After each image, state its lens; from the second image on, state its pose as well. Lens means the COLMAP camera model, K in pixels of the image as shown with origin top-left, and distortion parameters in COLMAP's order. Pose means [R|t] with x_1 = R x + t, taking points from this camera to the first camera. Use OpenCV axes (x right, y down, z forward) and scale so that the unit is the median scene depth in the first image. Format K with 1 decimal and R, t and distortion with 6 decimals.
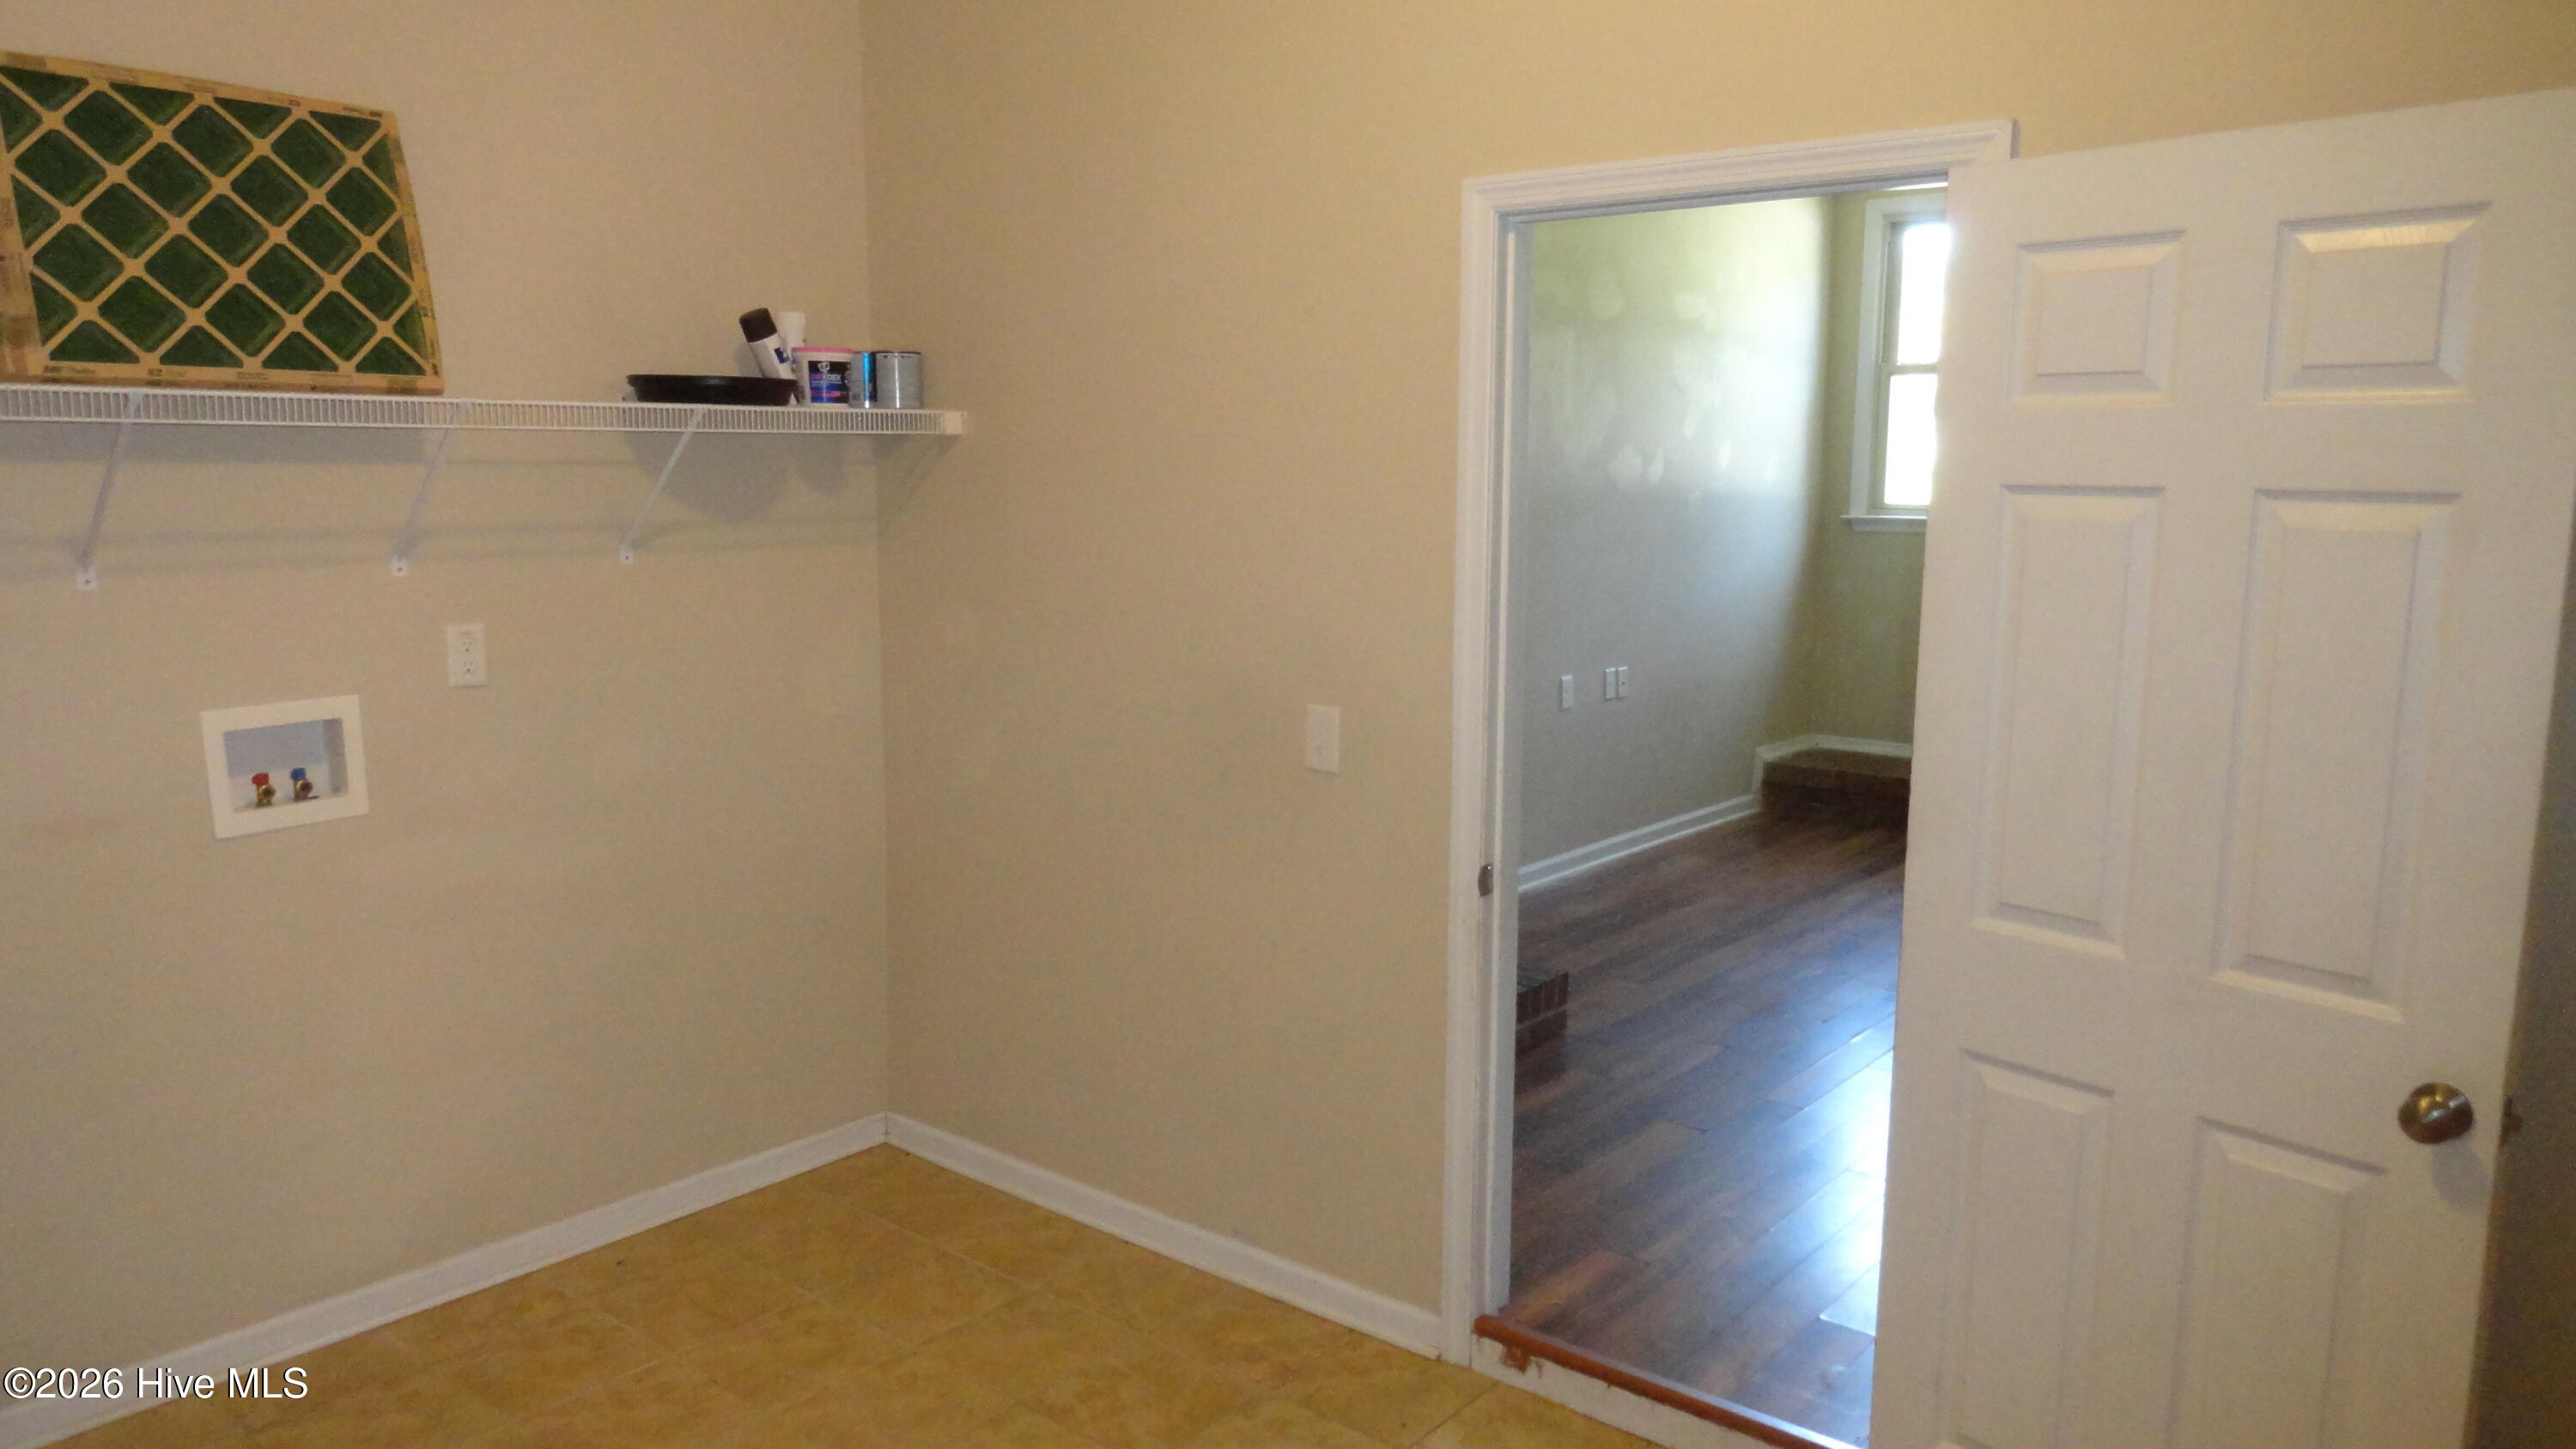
lens RADIAL K [[1785.7, 0, 1280.1], [0, 1785.7, 753.4], [0, 0, 1]] dist [0.006191, -0.000622]
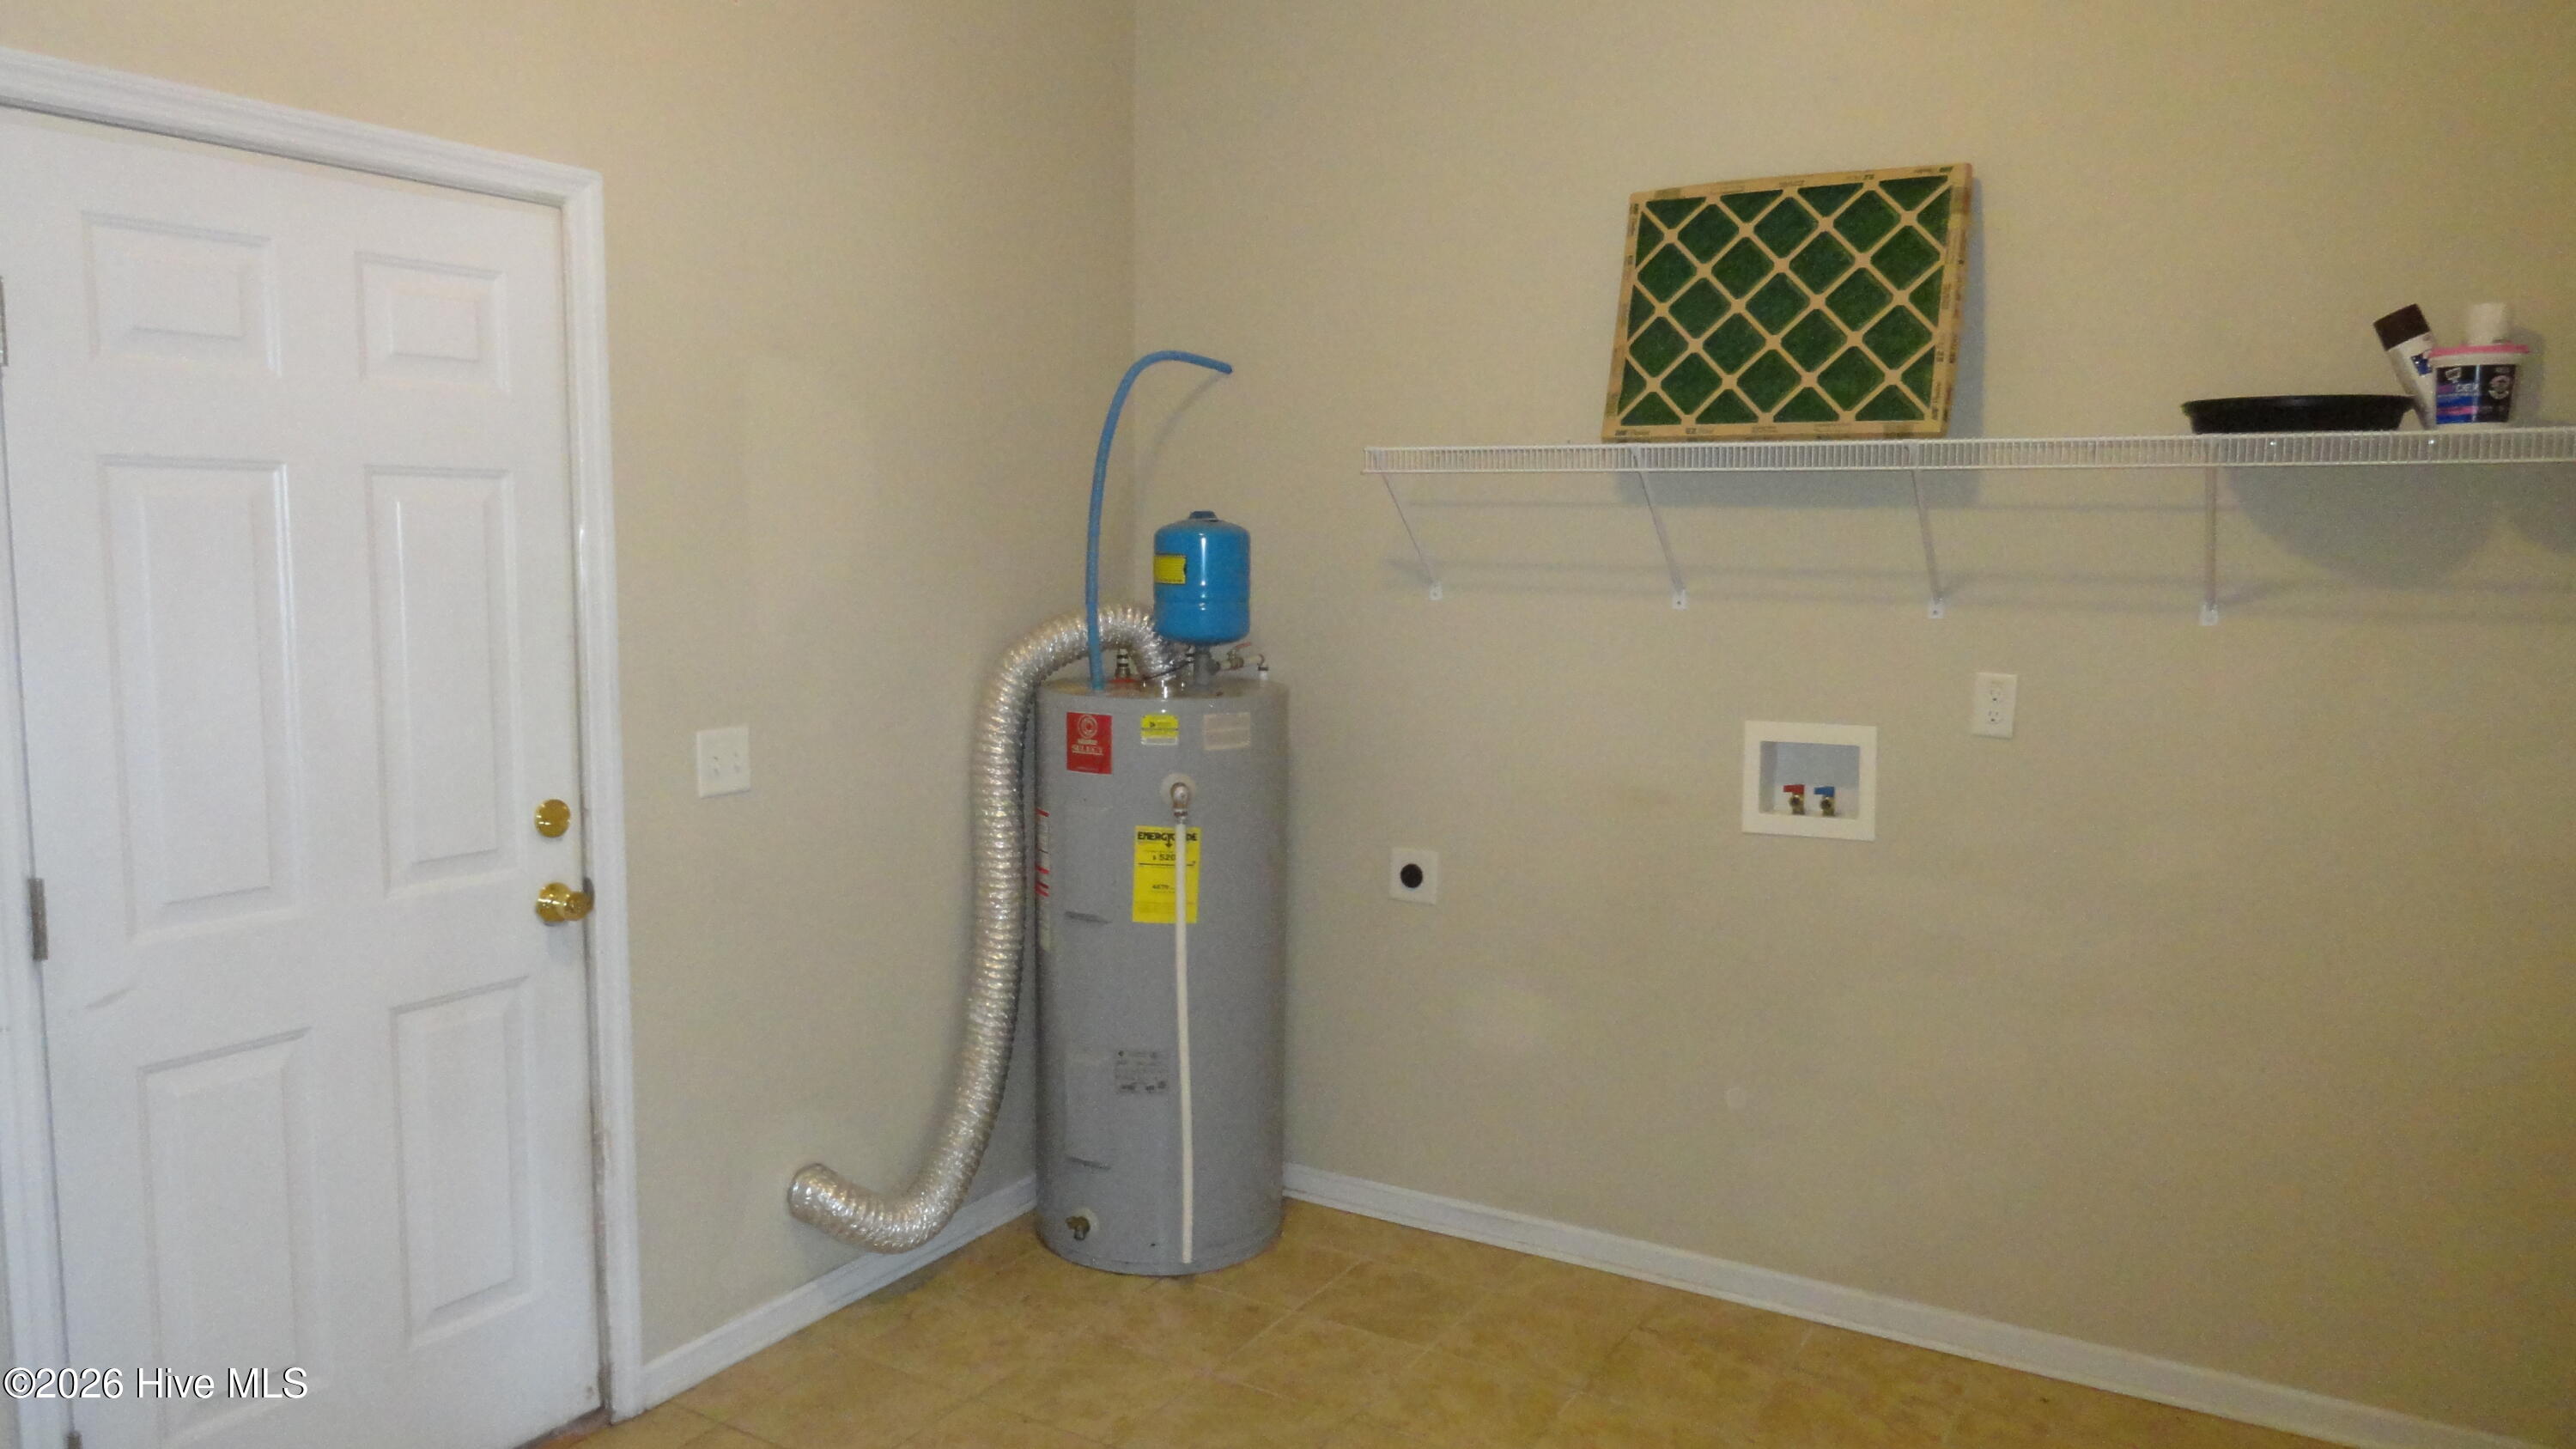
lens RADIAL K [[1785.7, 0, 1273.2], [0, 1785.7, 733.5], [0, 0, 1]] dist [0.006191, -0.000622]
pose [[0.142815, 0.114242, -0.983134, 0.484442], [-0.168173, 0.981673, 0.089642, -0.065624], [0.975357, 0.152534, 0.159410, 0.507270]]
